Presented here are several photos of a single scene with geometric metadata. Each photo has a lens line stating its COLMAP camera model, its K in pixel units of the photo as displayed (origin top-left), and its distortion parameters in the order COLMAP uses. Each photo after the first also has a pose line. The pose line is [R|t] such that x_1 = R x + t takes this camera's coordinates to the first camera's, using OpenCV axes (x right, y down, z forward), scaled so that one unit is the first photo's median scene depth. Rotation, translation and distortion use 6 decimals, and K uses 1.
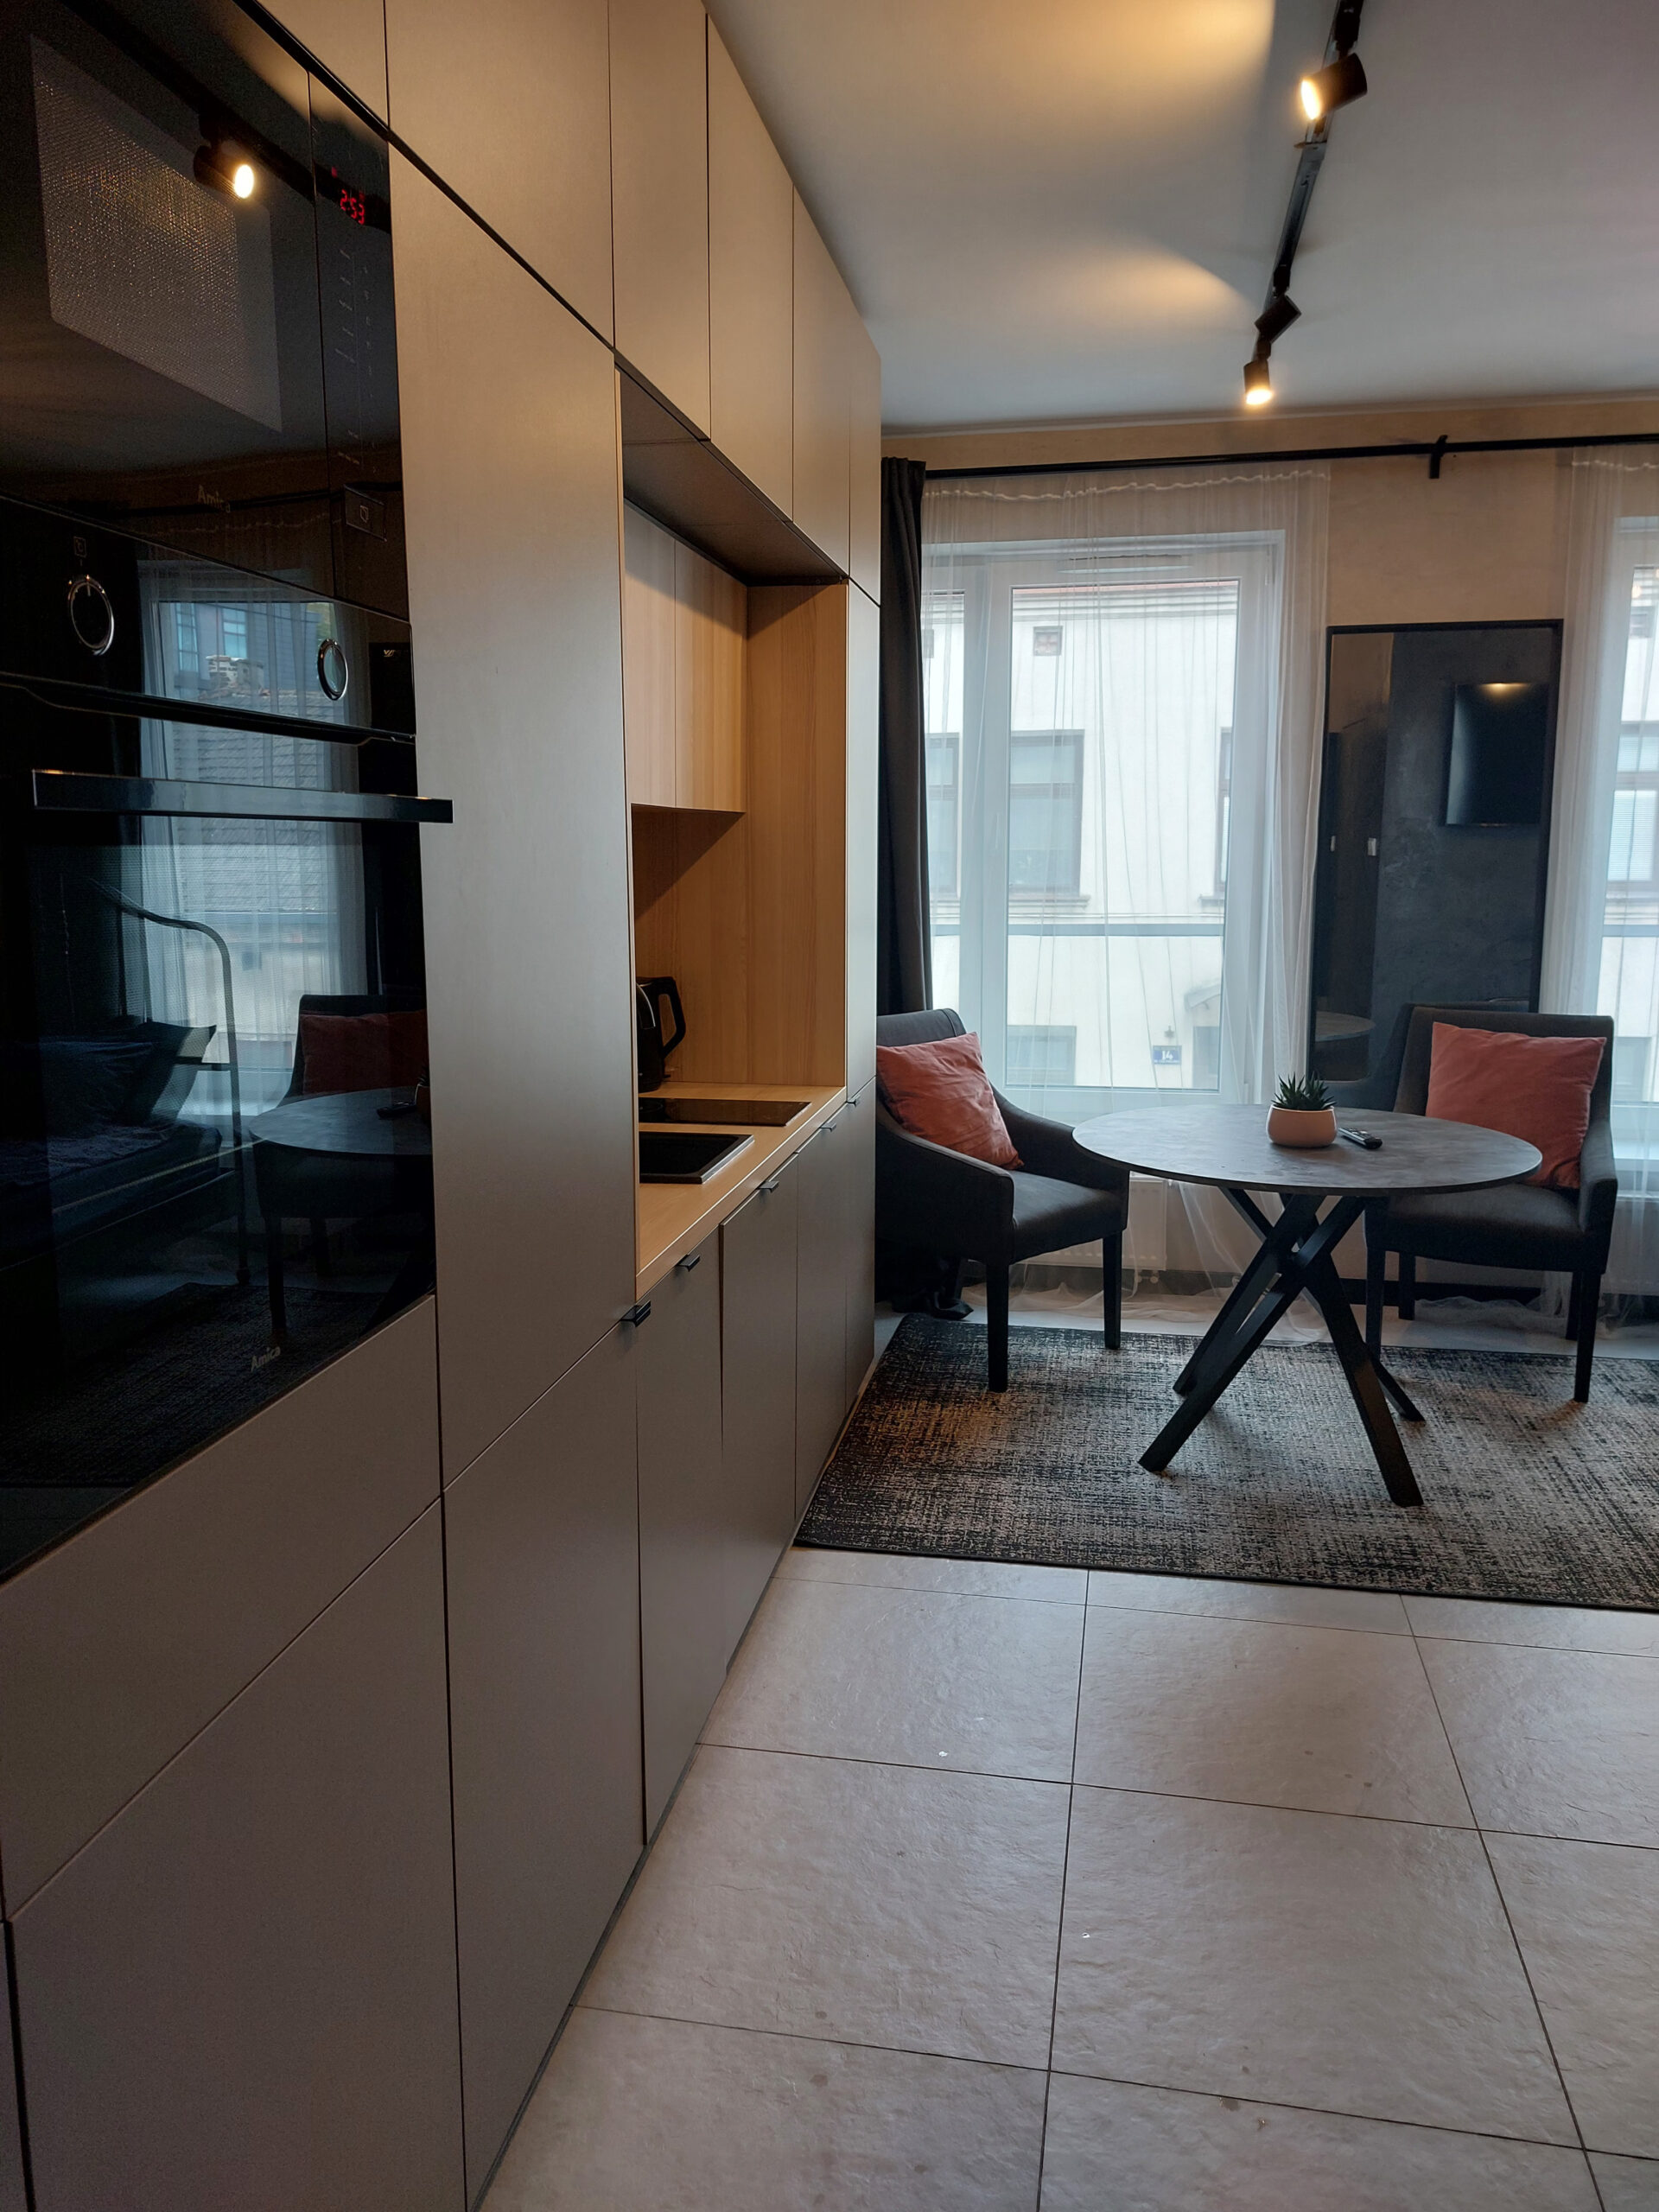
lens RADIAL K [[1586.0, 0, 823.0], [0, 1586.0, 1103.0], [0, 0, 1]] dist [0.109088, -0.113053]
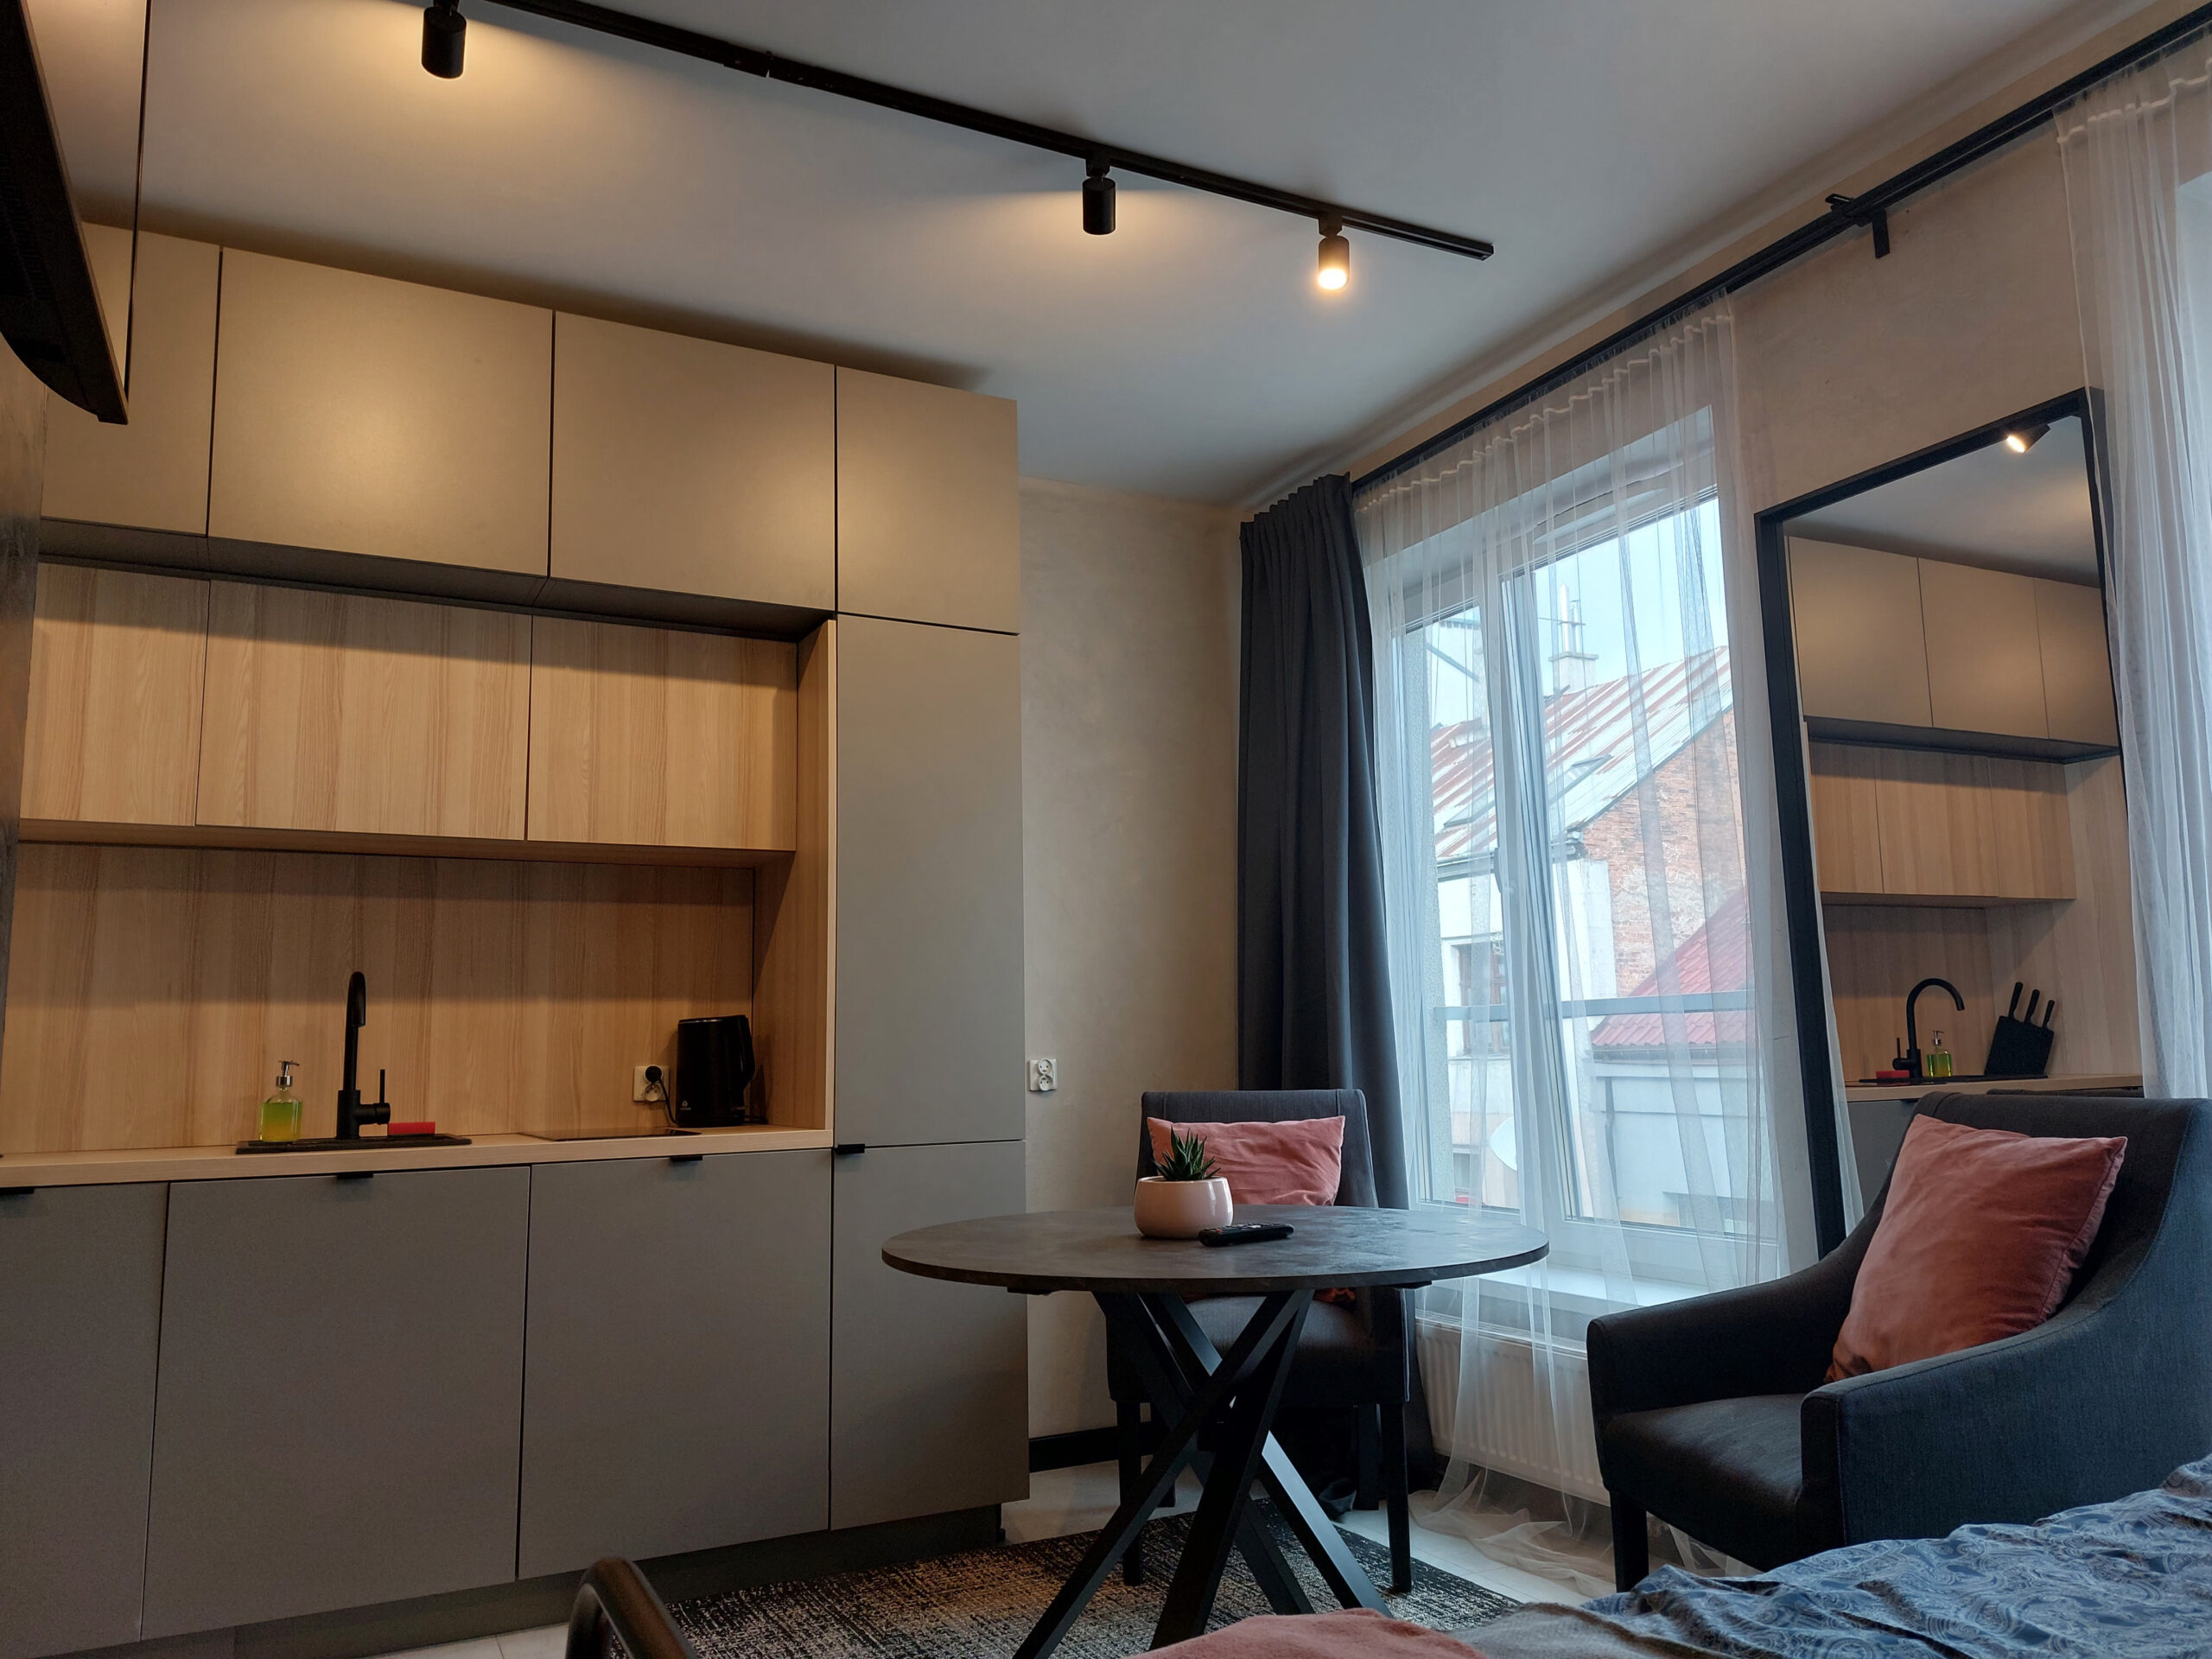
lens RADIAL K [[1586.0, 0, 1088.9], [0, 1586.0, 864.0], [0, 0, 1]] dist [0.109088, -0.113053]
pose [[0.598693, -0.108571, -0.793586, 0.888858], [-0.120956, 0.967154, -0.223568, 0.031730], [0.791793, 0.229838, 0.565896, 0.596352]]
